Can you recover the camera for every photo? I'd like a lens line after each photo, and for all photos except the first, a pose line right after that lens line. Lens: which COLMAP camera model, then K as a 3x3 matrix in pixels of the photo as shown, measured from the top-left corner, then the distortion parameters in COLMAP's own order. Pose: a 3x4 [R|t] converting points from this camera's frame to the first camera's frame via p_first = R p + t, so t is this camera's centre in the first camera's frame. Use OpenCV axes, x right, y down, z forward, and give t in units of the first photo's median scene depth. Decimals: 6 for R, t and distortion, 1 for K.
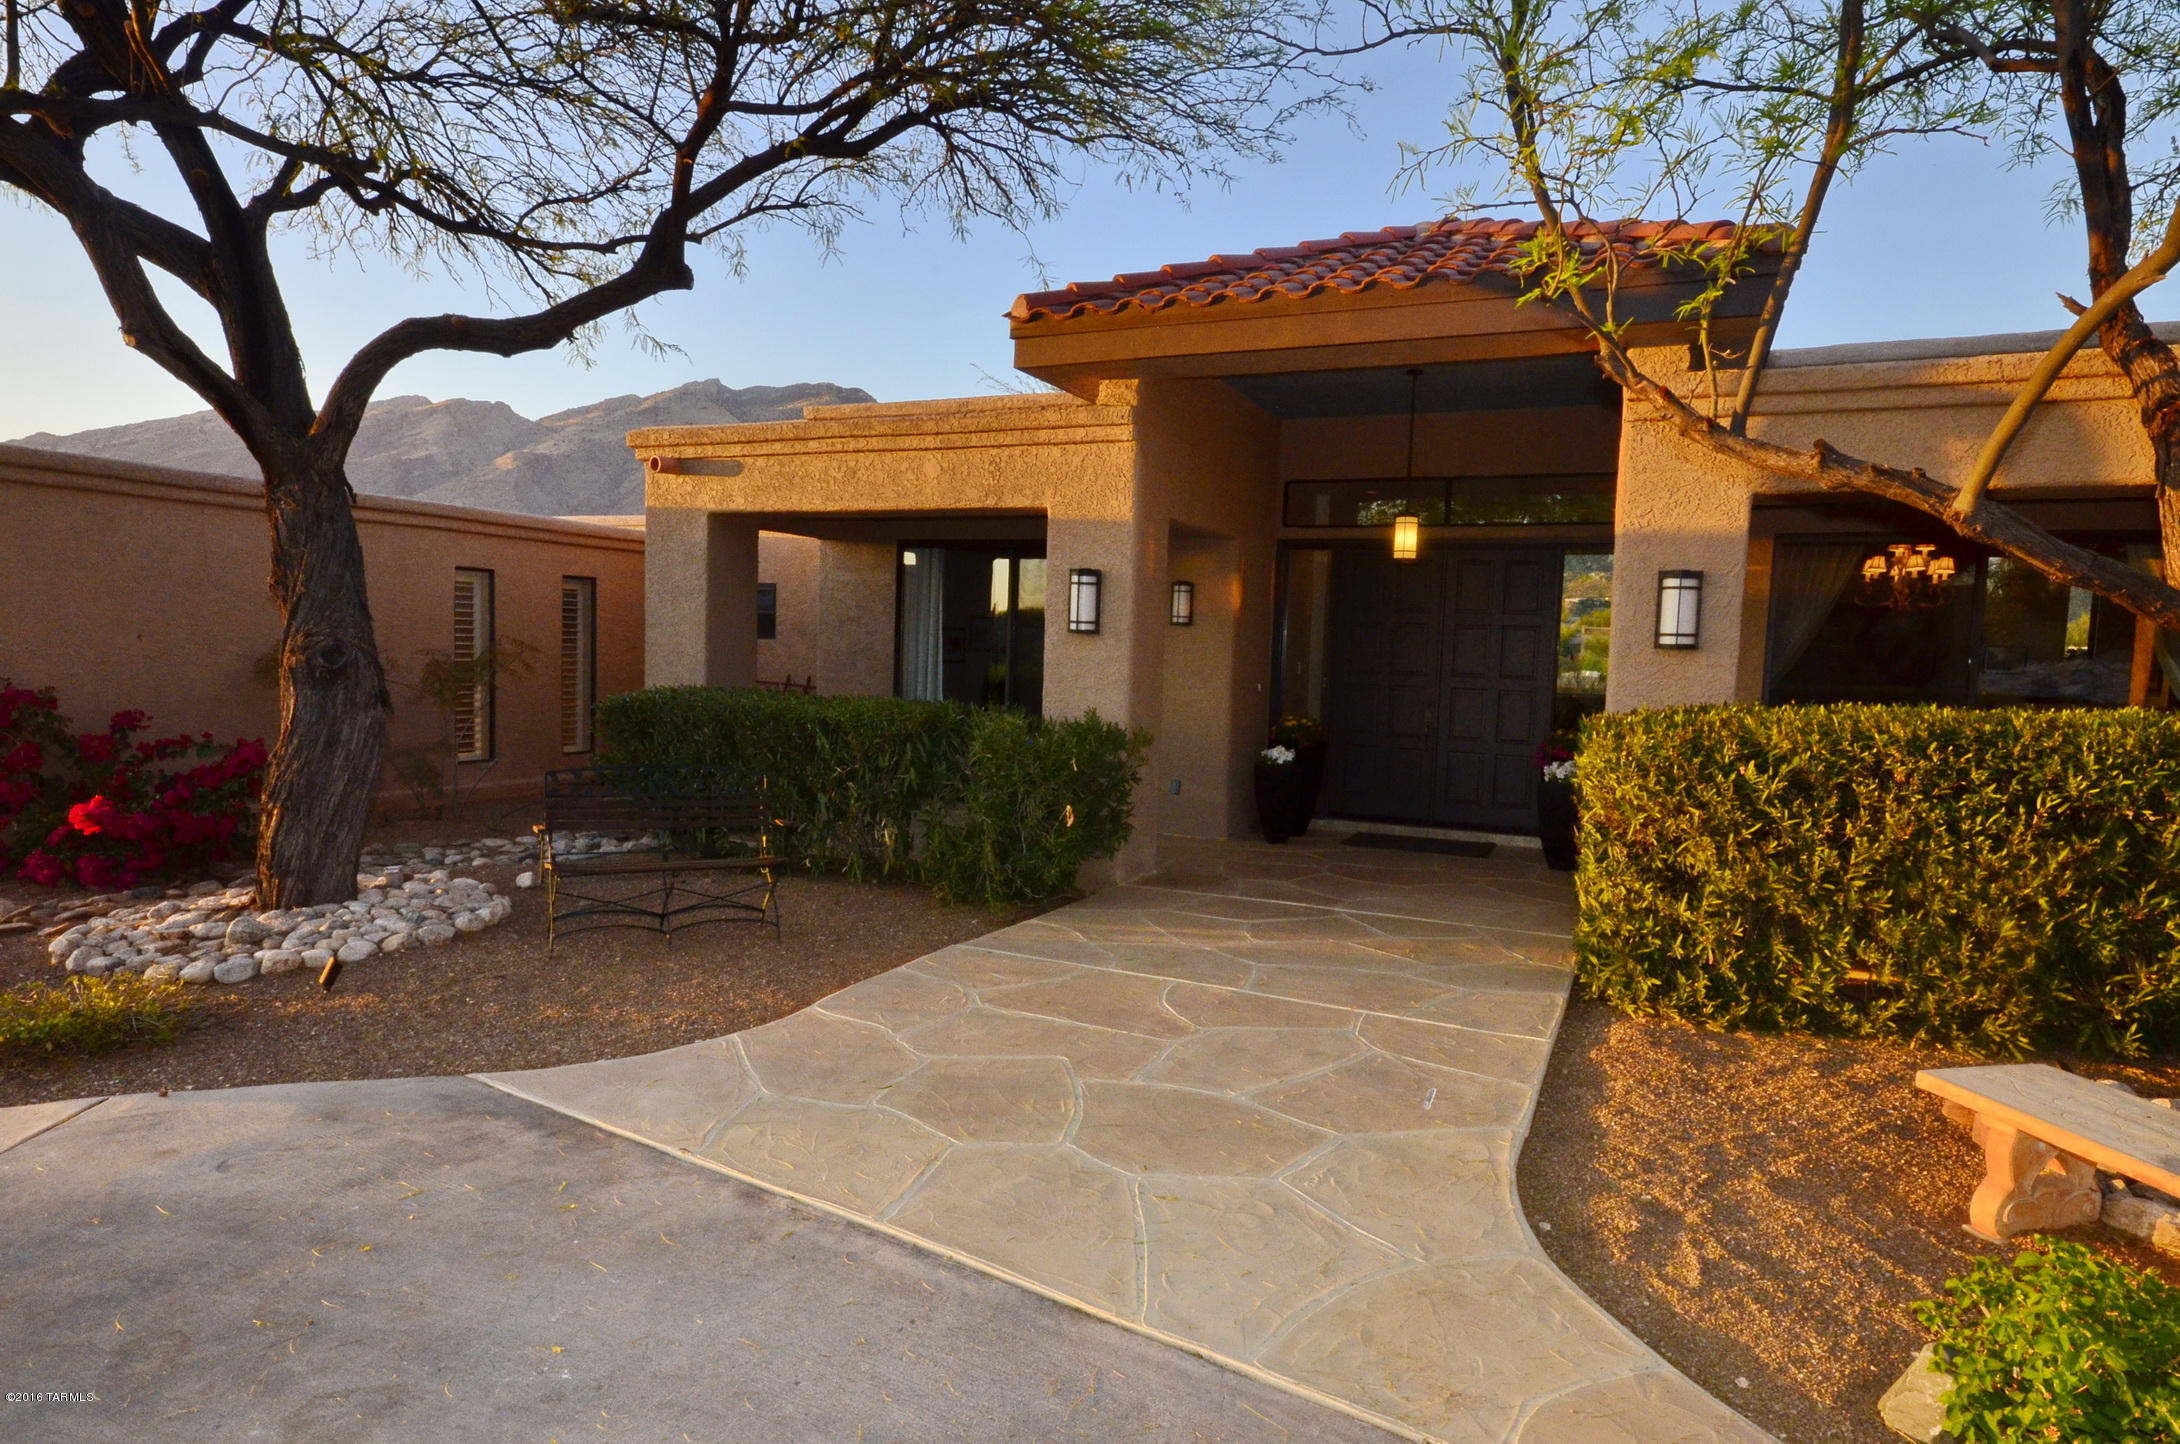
lens RADIAL K [[1294.8, 0, 1087.7], [0, 1294.8, 720.4], [0, 0, 1]] dist [0.008433, 0.003874]
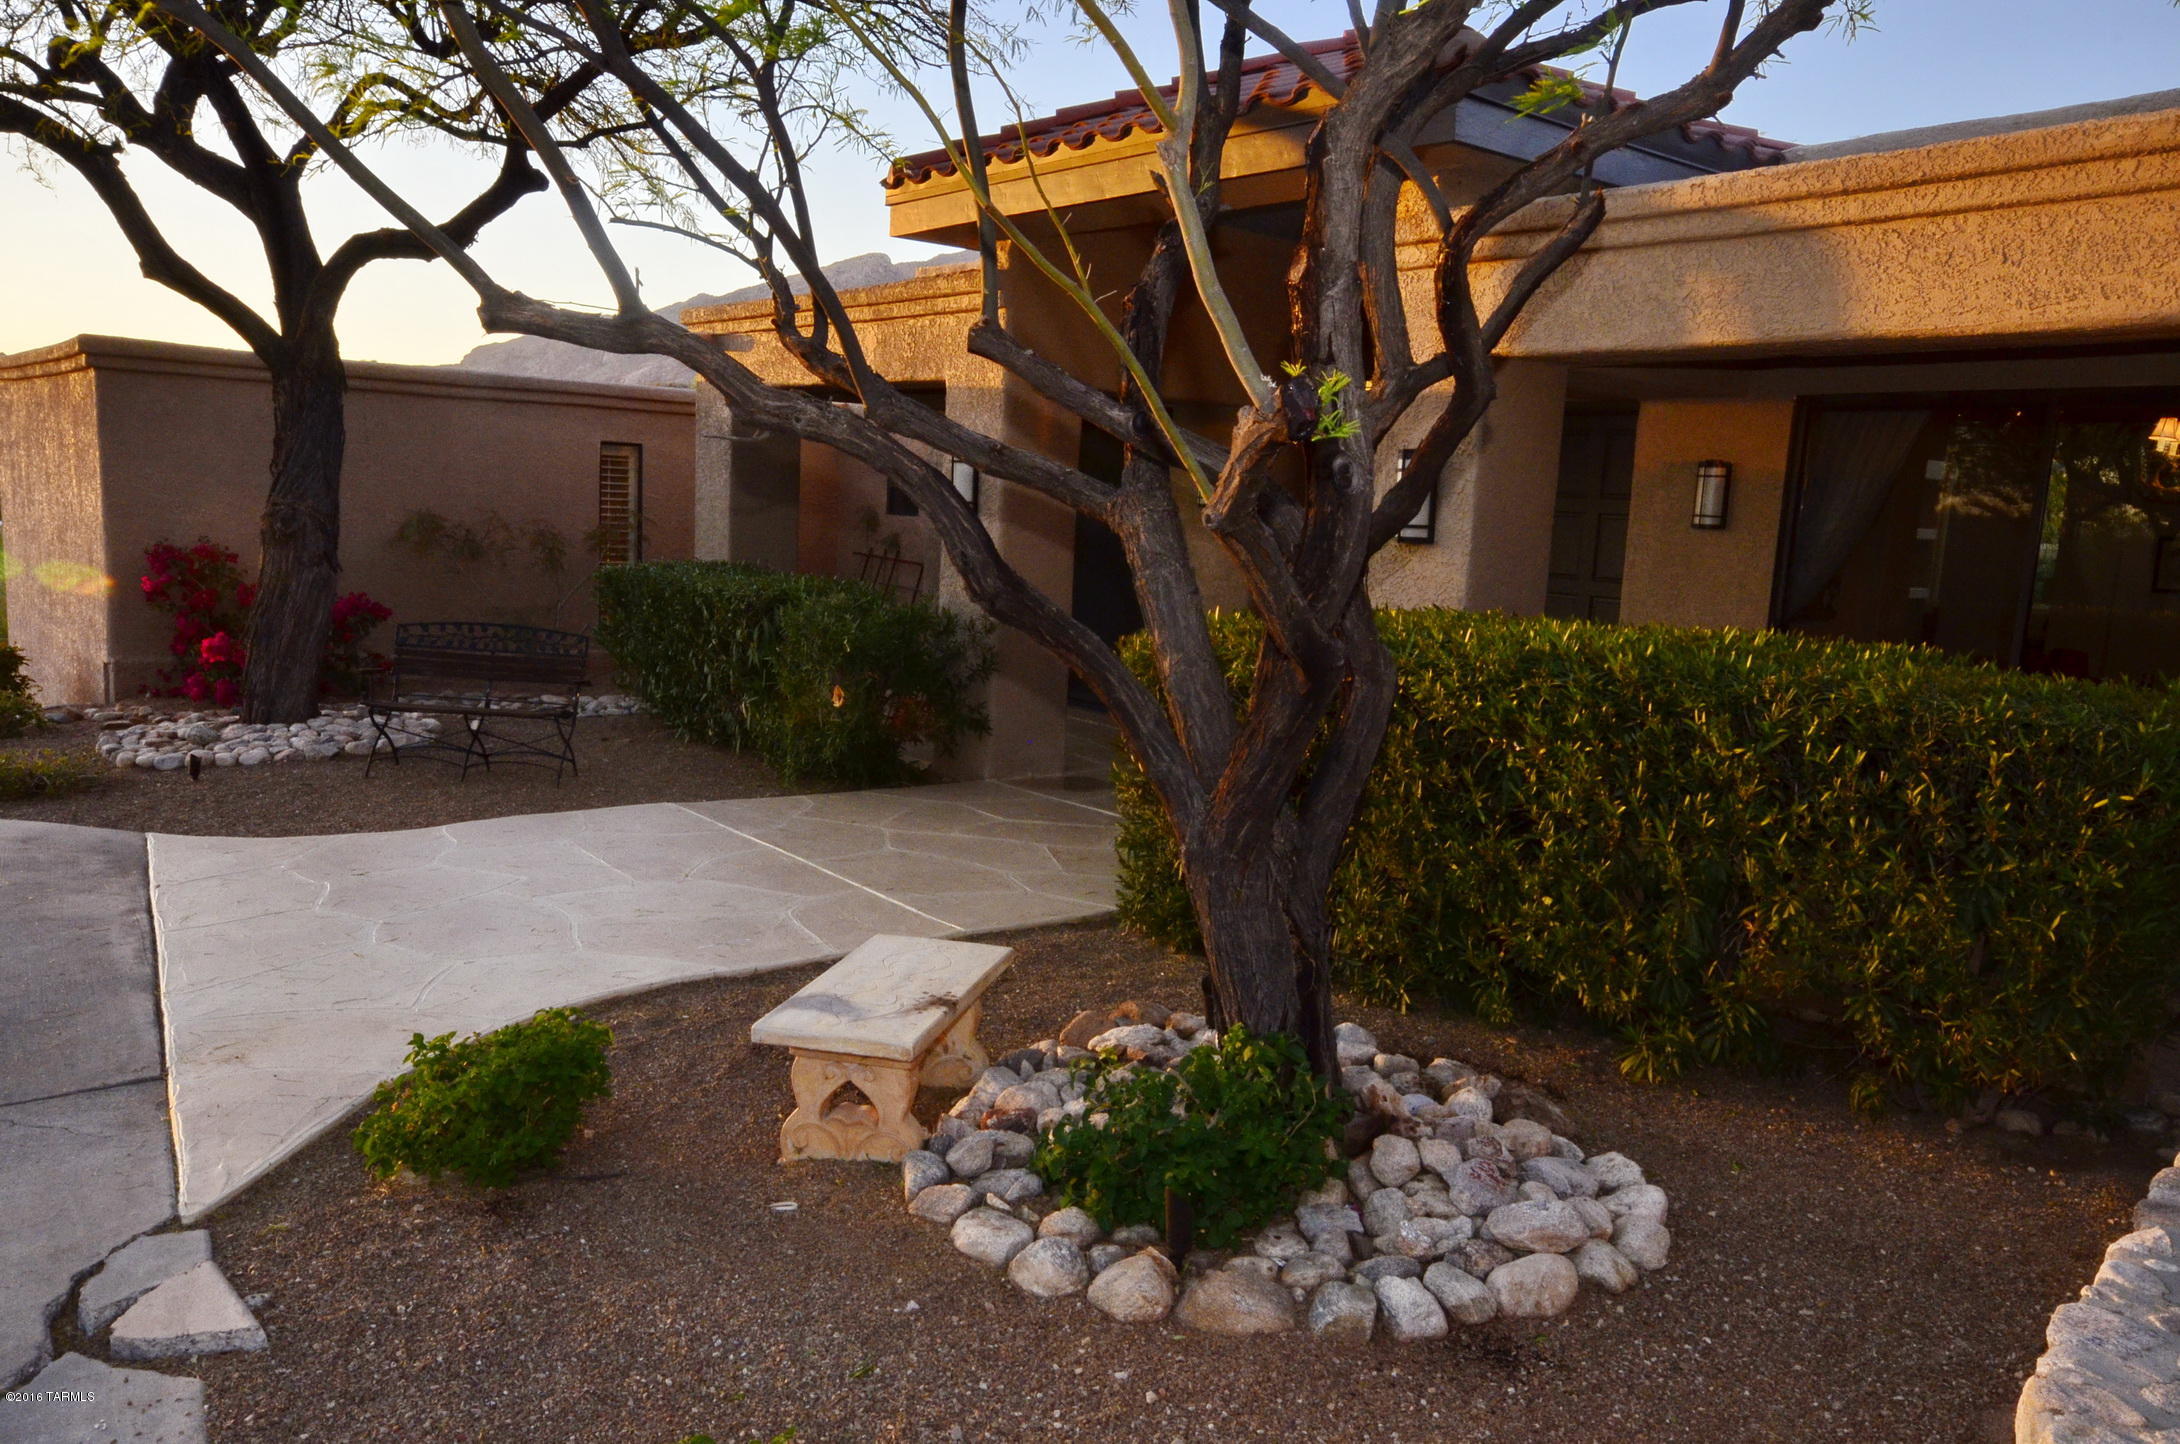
lens RADIAL K [[1660.7, 0, 1090.5], [0, 1660.7, 725.0], [0, 0, 1]] dist [0.004200, -0.002374]
pose [[0.897873, 0.074356, -0.433929, 0.610135], [-0.051166, 0.996579, 0.064898, 0.002678], [0.437271, -0.036068, 0.898606, -0.054667]]
